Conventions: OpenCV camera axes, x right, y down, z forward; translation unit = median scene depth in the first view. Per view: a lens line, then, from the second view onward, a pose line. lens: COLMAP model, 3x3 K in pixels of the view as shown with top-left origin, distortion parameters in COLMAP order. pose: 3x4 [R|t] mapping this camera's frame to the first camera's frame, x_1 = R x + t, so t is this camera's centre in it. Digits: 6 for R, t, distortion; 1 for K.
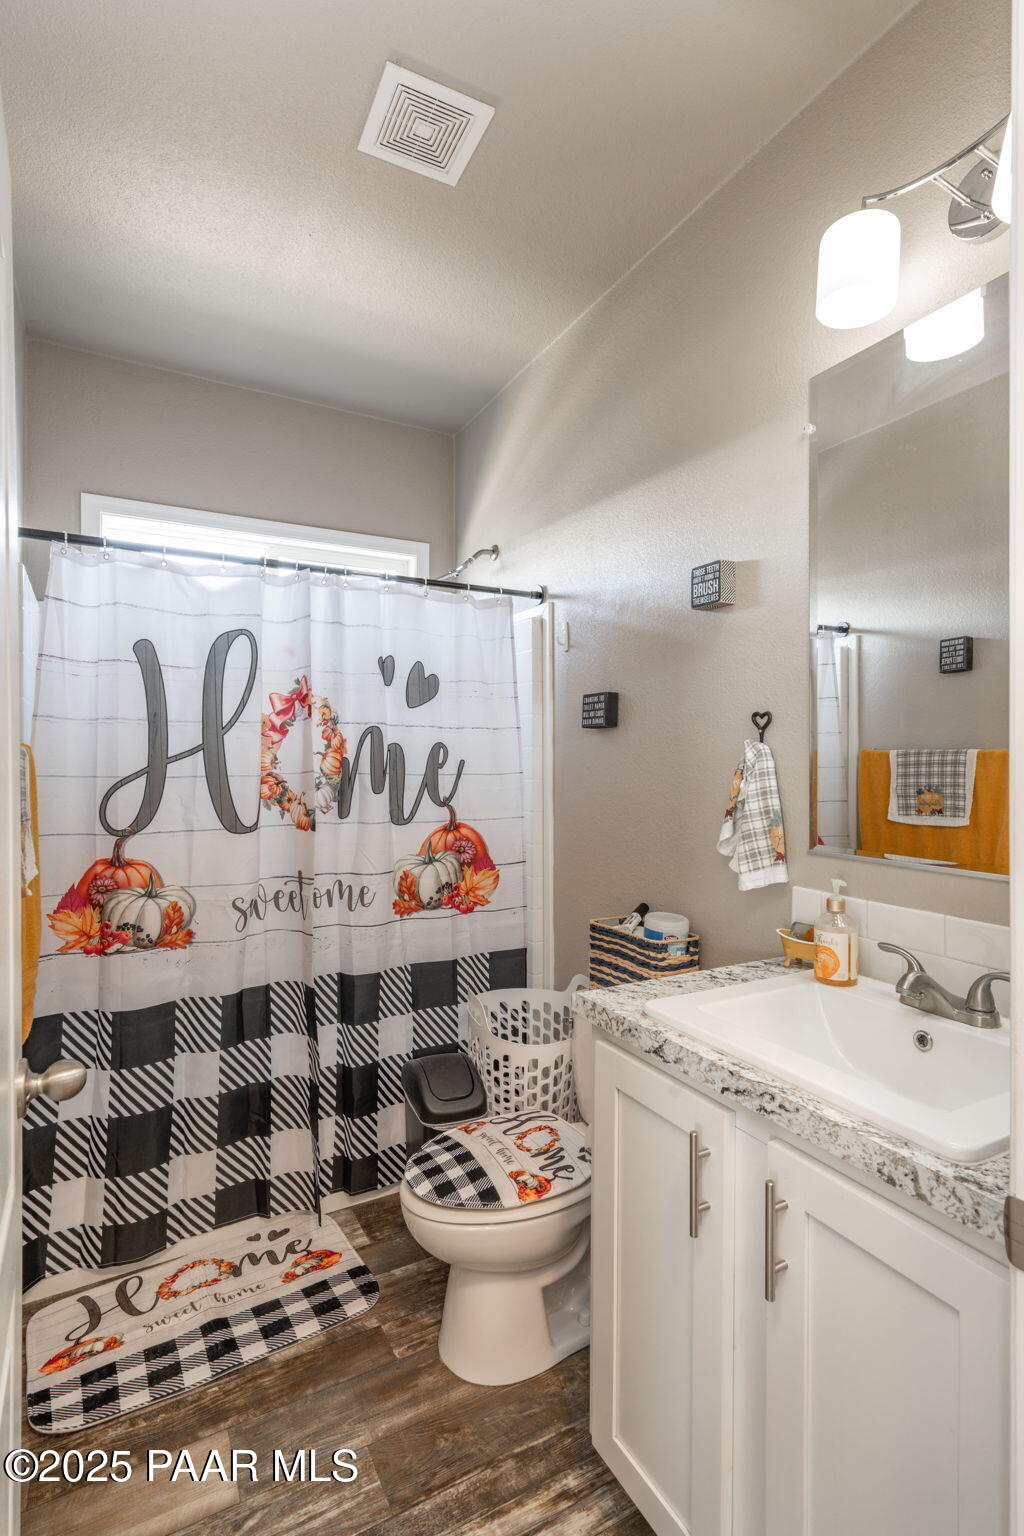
lens RADIAL K [[733.7, 0, 512.9], [0, 733.7, 766.6], [0, 0, 1]] dist [0.009565, 0.000563]
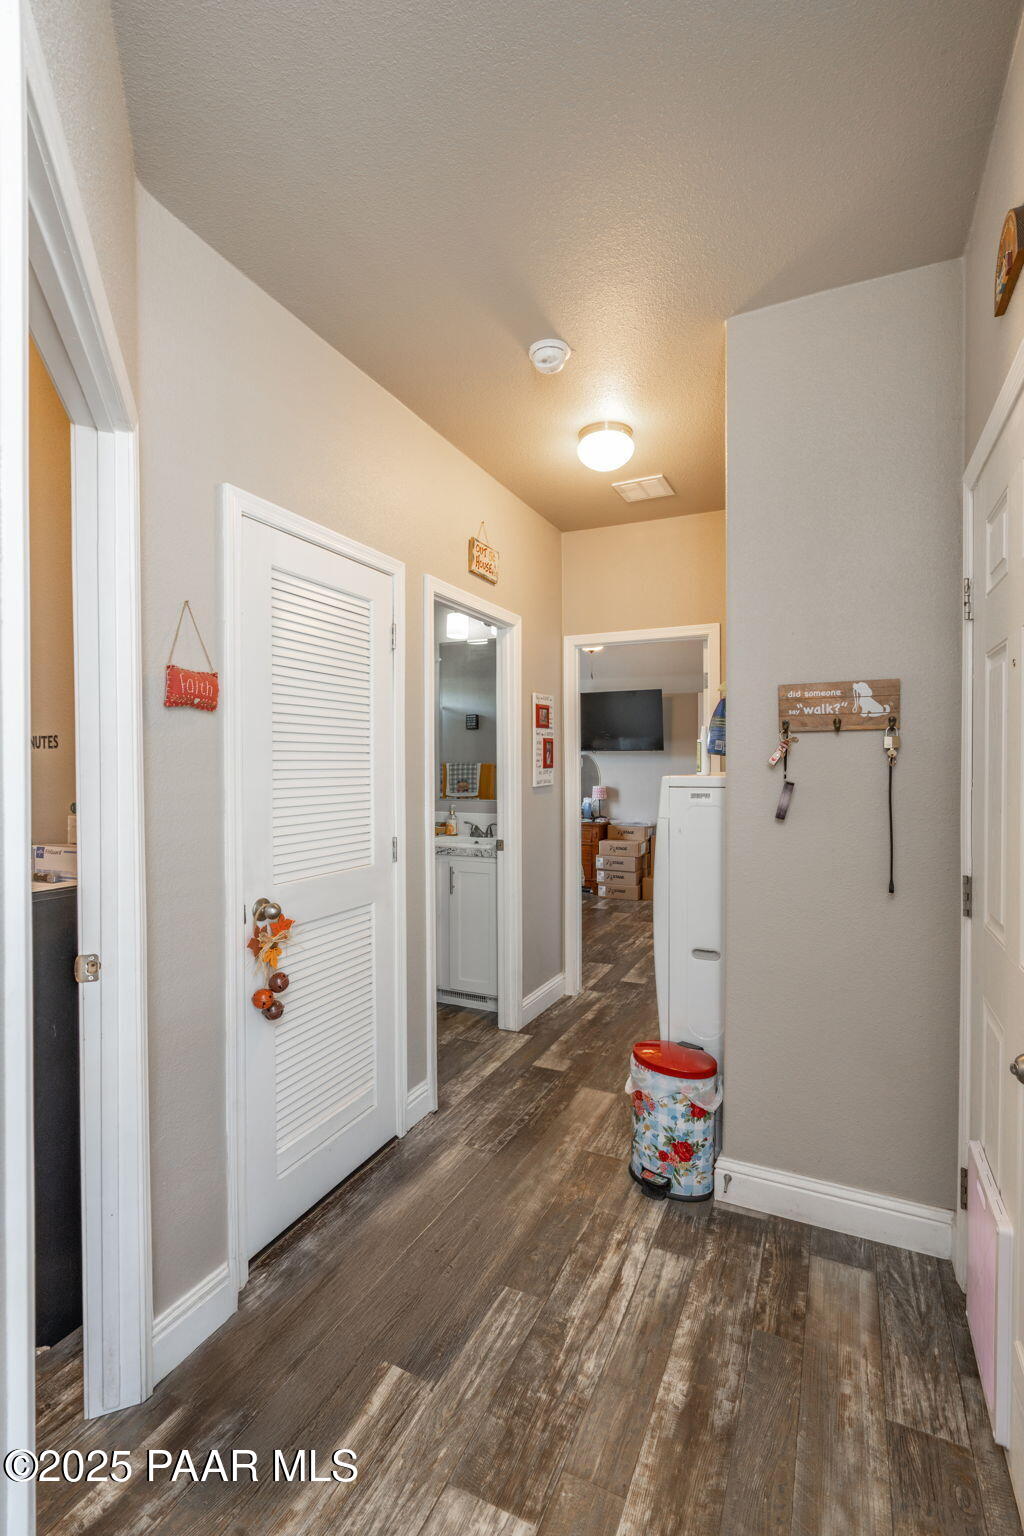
lens RADIAL K [[733.7, 0, 517.7], [0, 733.7, 766.7], [0, 0, 1]] dist [0.009565, 0.000563]
pose [[0.802091, 0.000003, 0.597201, -0.665929], [0.002505, 0.999991, -0.003369, -0.004134], [-0.597196, 0.004198, 0.802084, -0.939580]]
